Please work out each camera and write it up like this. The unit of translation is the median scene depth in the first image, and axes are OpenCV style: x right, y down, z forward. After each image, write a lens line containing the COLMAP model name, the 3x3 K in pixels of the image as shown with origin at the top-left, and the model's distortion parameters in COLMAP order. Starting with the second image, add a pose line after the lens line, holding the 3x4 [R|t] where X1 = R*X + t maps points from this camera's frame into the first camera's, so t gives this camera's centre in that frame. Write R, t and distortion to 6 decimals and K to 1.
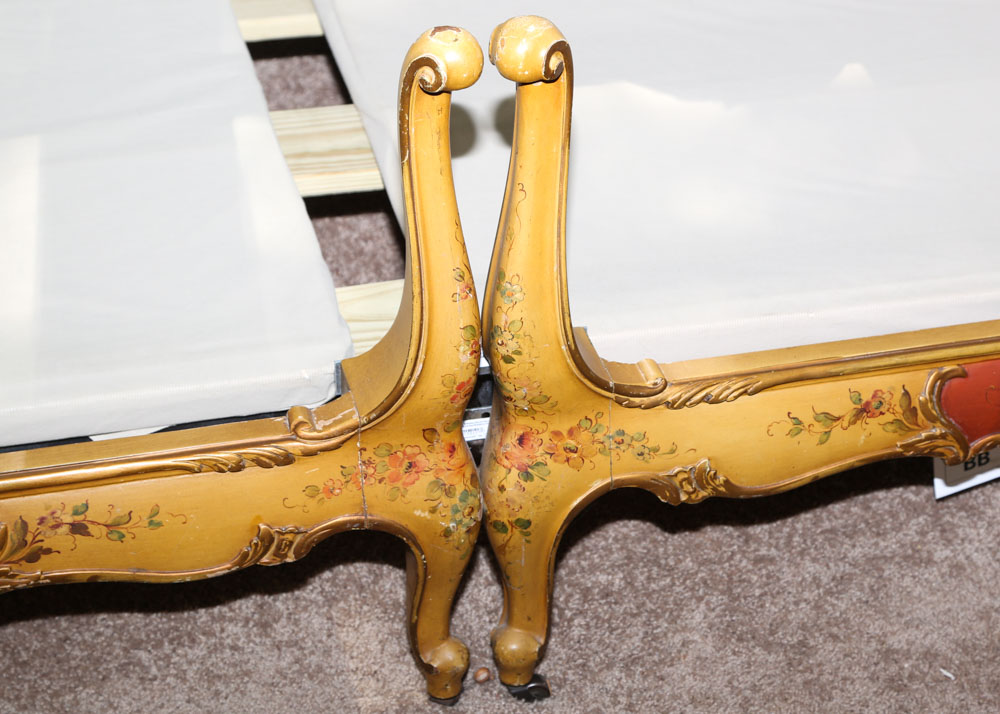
lens RADIAL K [[1970.6, 0, 499.5], [0, 1970.6, 356.9], [0, 0, 1]] dist [-0.120159, 0.000000]
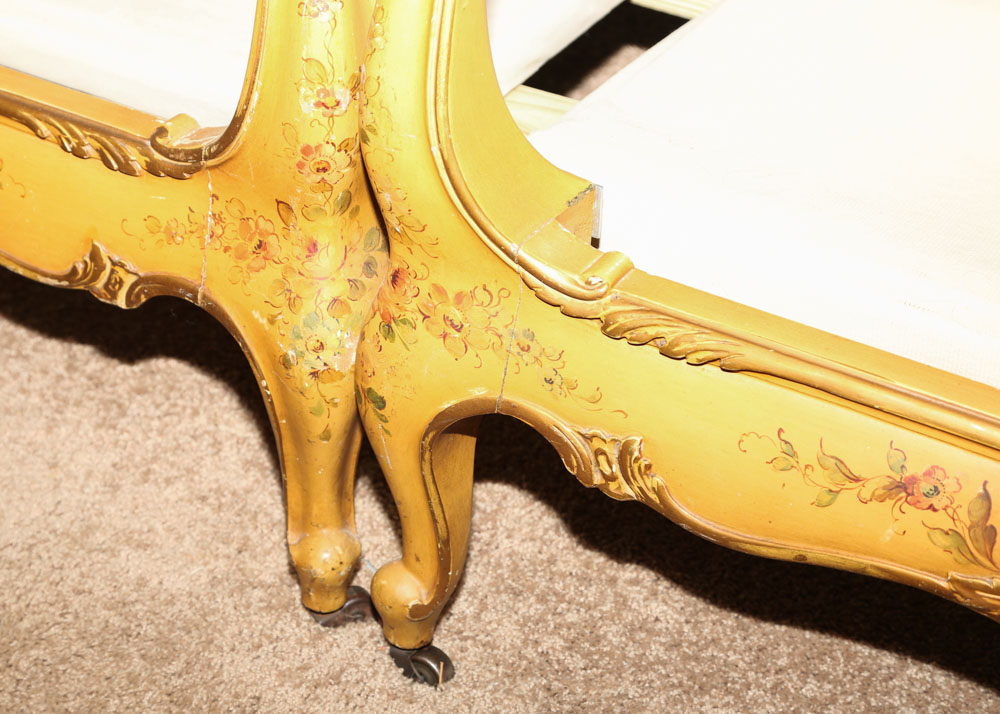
lens RADIAL K [[1830.4, 0, 499.8], [0, 1830.4, 356.7], [0, 0, 1]] dist [-0.035596, 0.000000]
pose [[0.727862, 0.407896, -0.551215, 0.395759], [-0.417612, 0.901257, 0.115482, -0.021352], [0.543891, 0.146139, 0.826333, 0.494801]]
